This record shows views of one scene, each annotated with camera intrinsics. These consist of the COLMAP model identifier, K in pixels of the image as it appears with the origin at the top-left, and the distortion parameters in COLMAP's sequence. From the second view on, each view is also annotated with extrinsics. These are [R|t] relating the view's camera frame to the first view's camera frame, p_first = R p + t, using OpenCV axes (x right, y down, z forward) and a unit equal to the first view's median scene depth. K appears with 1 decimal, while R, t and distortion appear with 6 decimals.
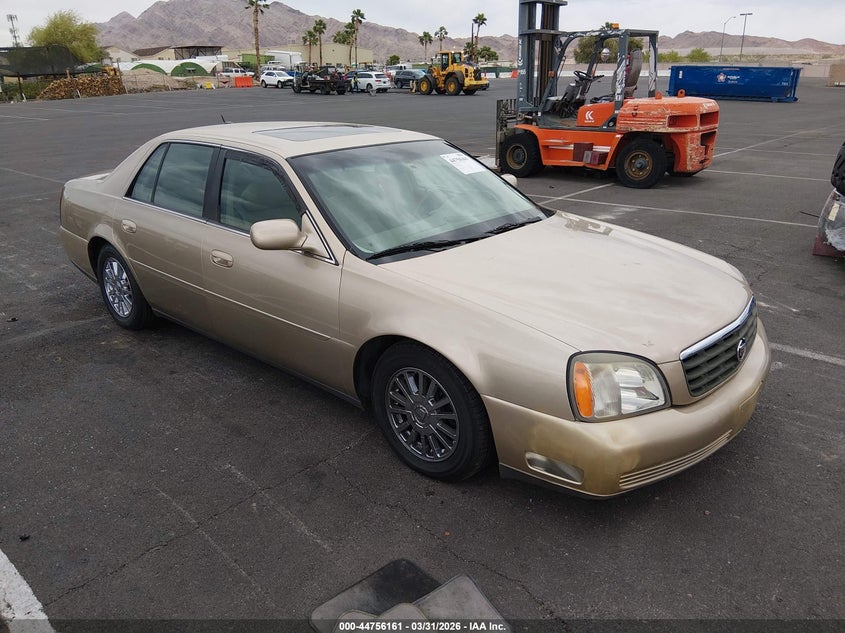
lens RADIAL K [[705.3, 0, 419.7], [0, 705.3, 319.5], [0, 0, 1]] dist [0.006021, -0.012365]
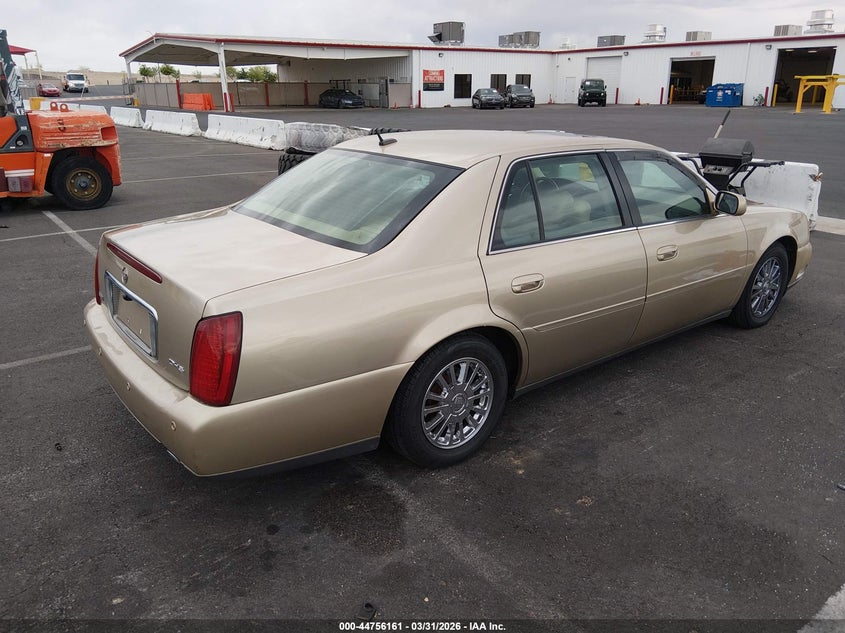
lens RADIAL K [[705.3, 0, 419.3], [0, 705.3, 312.8], [0, 0, 1]] dist [0.006021, -0.012365]
pose [[0.105548, -0.291918, 0.950602, -0.558014], [0.321571, 0.914598, 0.245157, -0.158180], [-0.940984, 0.279810, 0.190406, 0.493163]]
